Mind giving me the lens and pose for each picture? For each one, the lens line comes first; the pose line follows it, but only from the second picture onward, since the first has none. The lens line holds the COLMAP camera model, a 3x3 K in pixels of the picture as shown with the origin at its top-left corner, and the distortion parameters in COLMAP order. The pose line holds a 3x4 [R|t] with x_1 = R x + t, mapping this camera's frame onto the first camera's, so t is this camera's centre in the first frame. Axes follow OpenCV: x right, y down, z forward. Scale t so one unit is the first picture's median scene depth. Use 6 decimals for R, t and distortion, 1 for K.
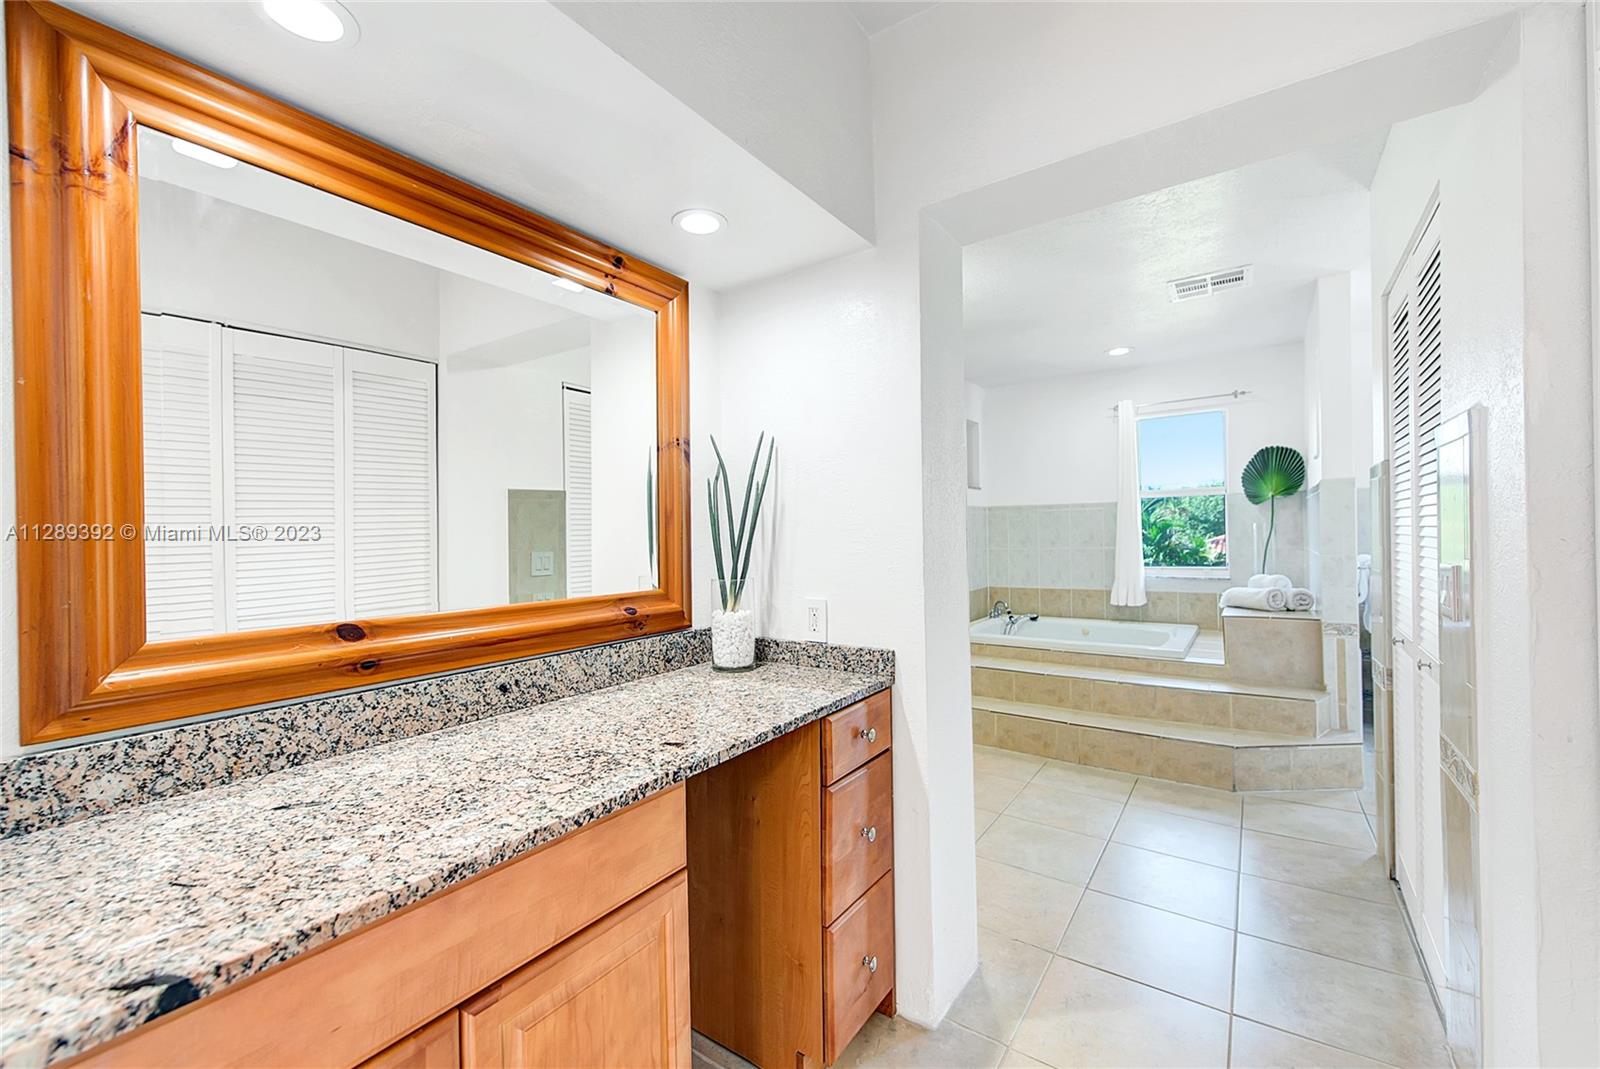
lens RADIAL K [[647.8, 0, 800.7], [0, 647.8, 534.3], [0, 0, 1]] dist [0.004999, -0.000487]
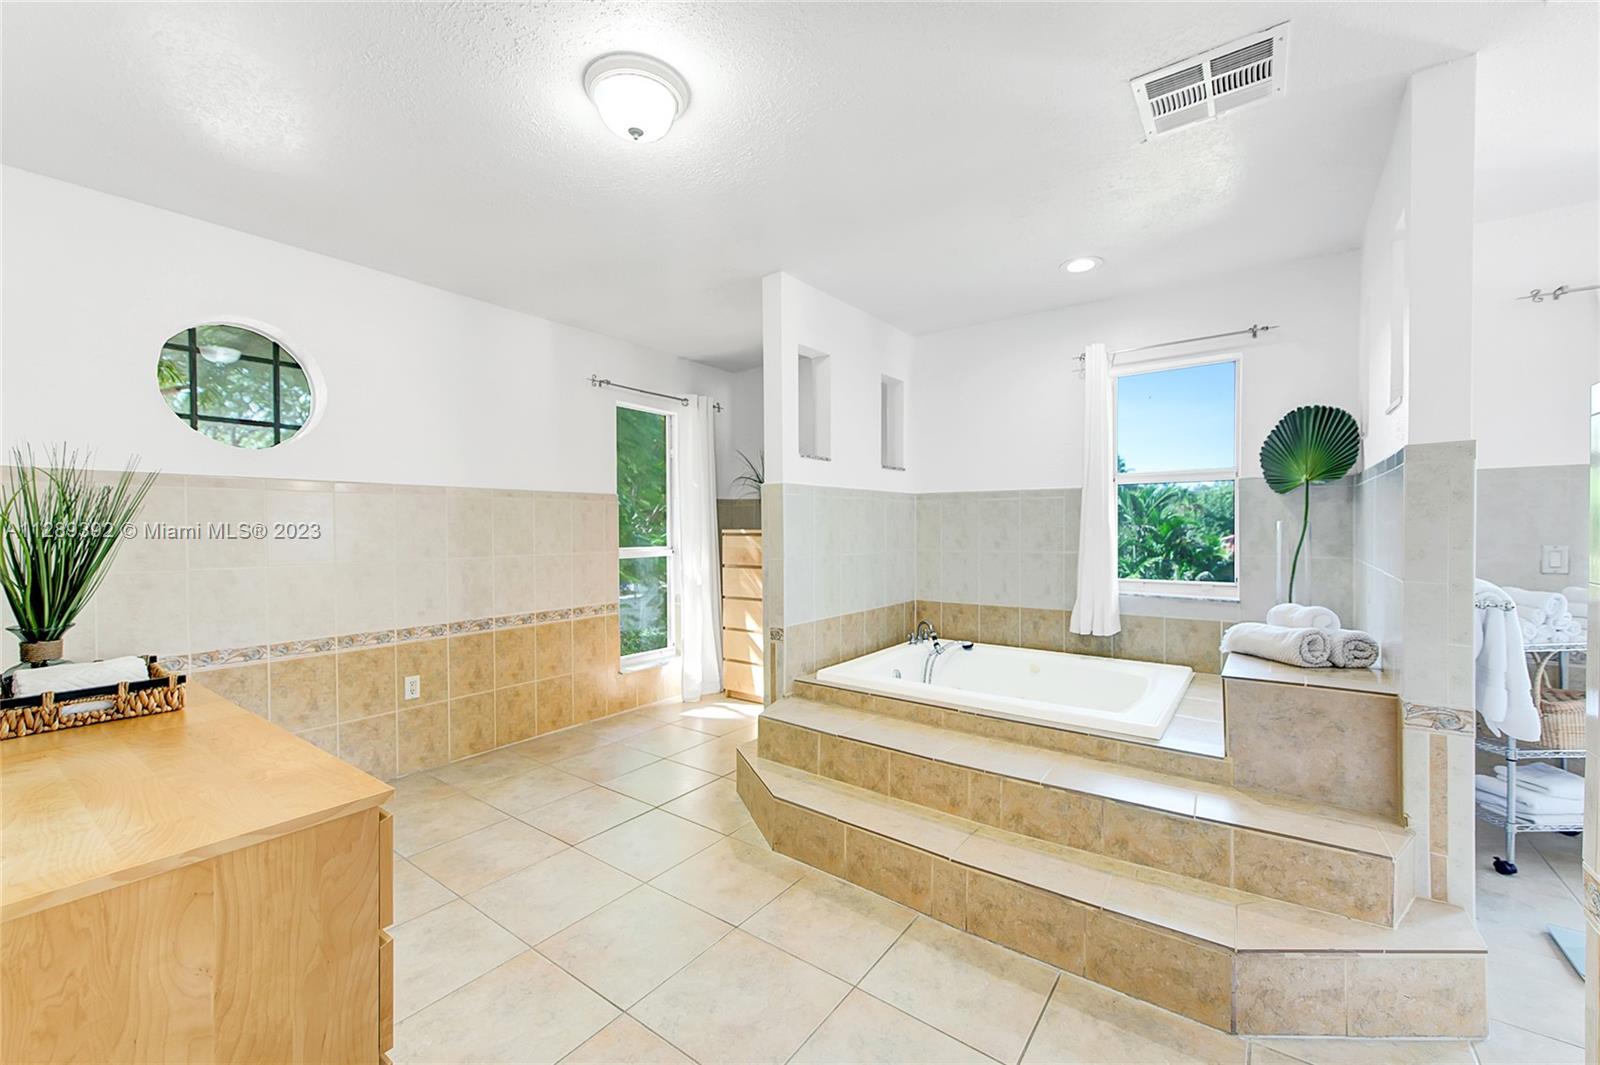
lens RADIAL K [[644.2, 0, 798.2], [0, 644.2, 530.7], [0, 0, 1]] dist [0.004555, -0.000197]
pose [[0.999600, 0.016351, -0.023090, 0.218687], [-0.016152, 0.999831, 0.008792, -0.005387], [0.023230, -0.008416, 0.999695, 0.321601]]
